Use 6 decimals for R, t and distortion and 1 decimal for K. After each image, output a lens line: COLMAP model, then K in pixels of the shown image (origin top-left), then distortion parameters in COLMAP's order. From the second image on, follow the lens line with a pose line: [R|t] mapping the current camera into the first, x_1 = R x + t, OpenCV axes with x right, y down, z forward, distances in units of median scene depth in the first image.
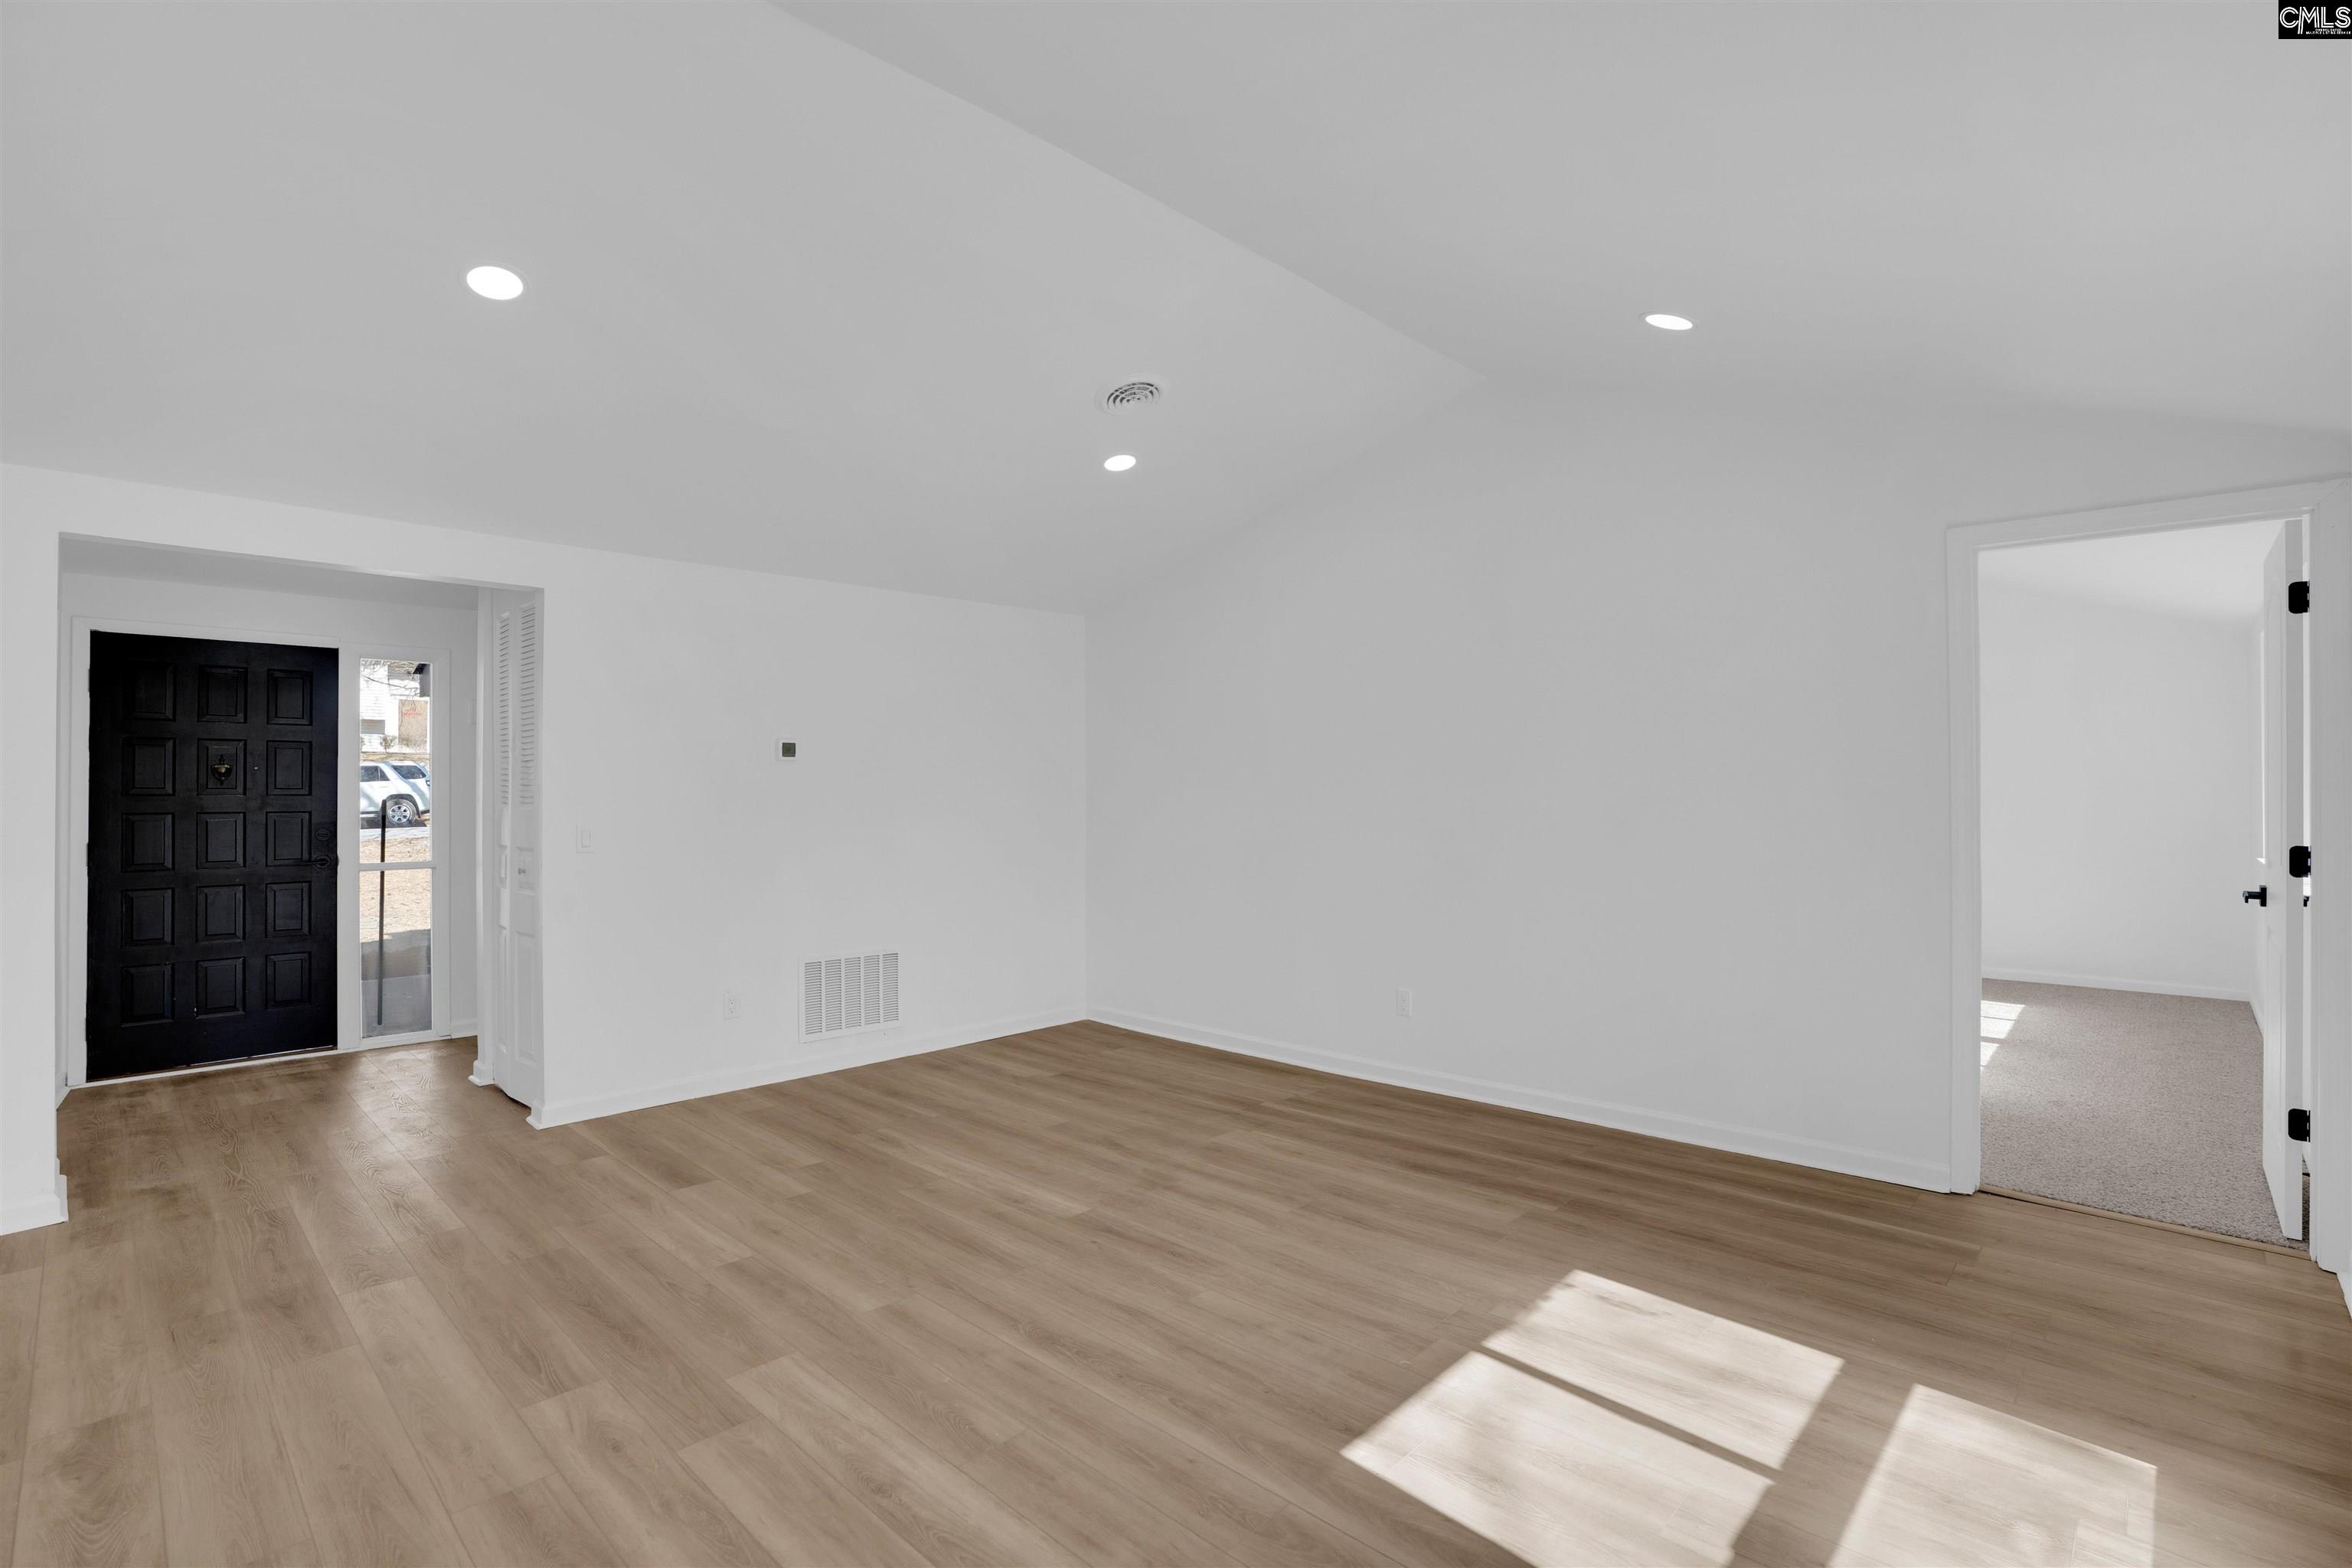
lens RADIAL K [[1084.3, 0, 1158.9], [0, 1084.3, 781.0], [0, 0, 1]] dist [-0.042766, 0.007017]
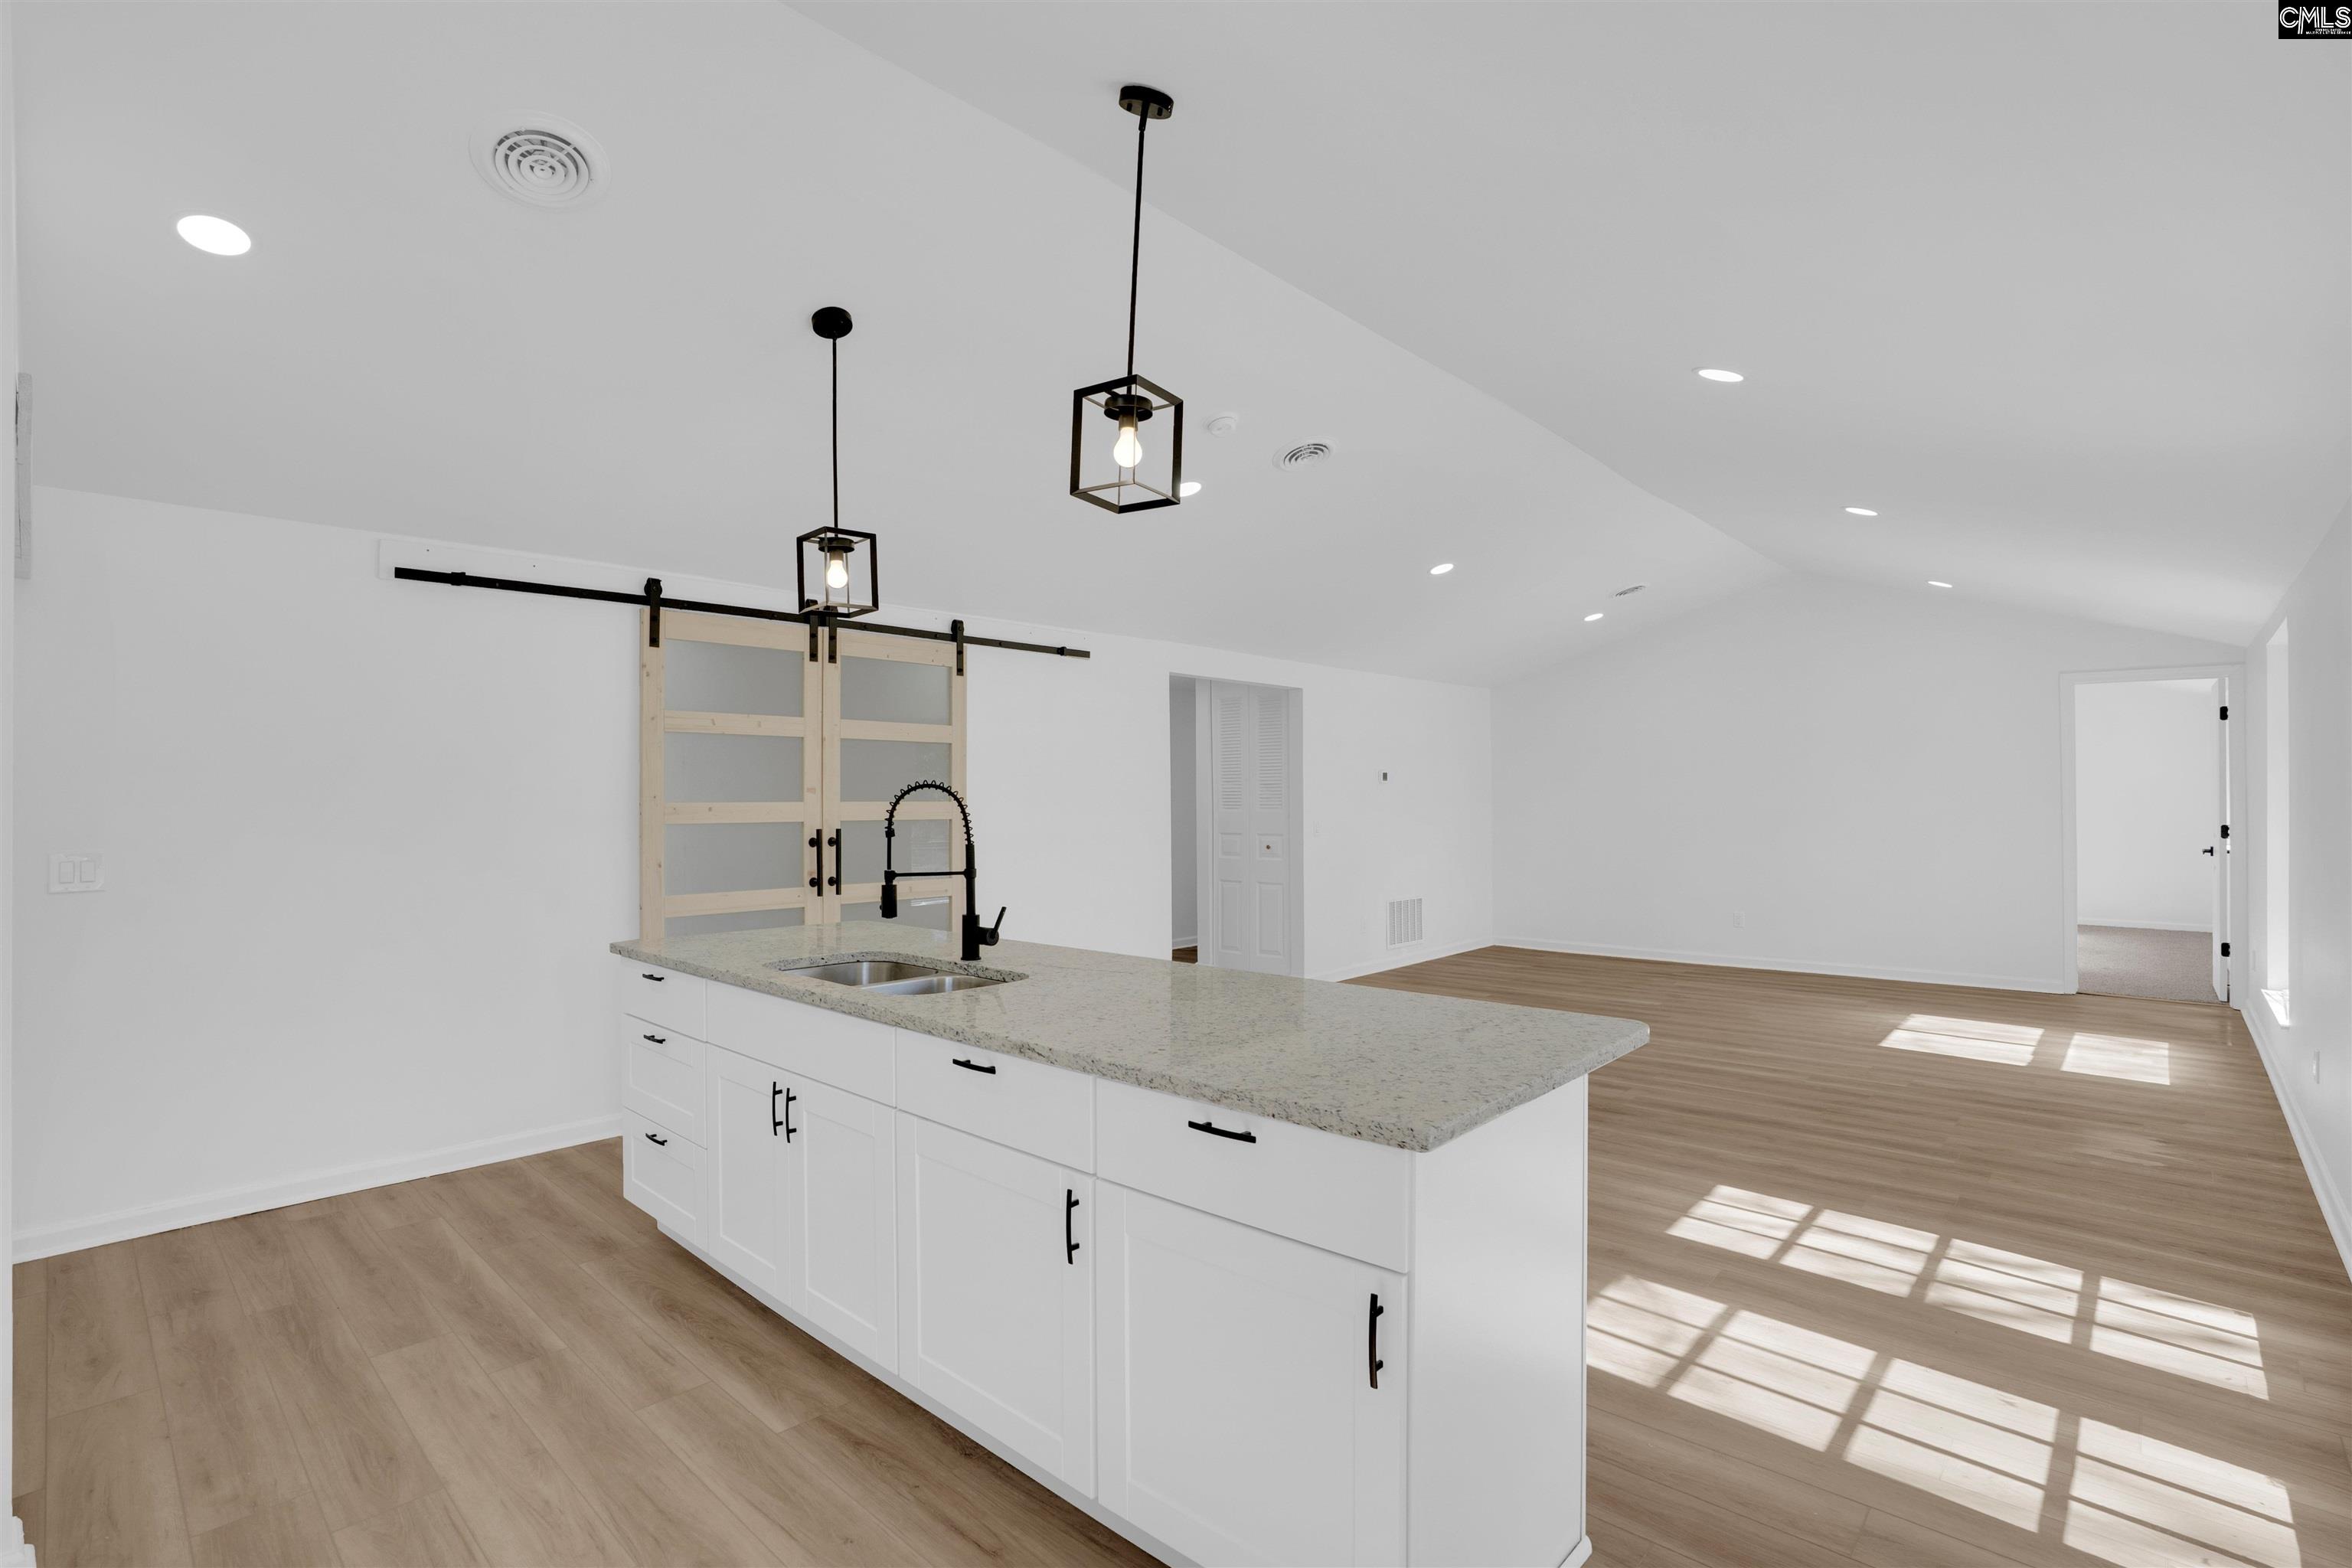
lens RADIAL K [[1084.3, 0, 1190.3], [0, 1084.3, 778.5], [0, 0, 1]] dist [-0.042766, 0.007017]
pose [[0.999838, 0.000045, 0.018005, -0.800352], [0.000120, 0.999958, -0.009178, -0.011938], [-0.018005, 0.009179, 0.999796, -0.830527]]
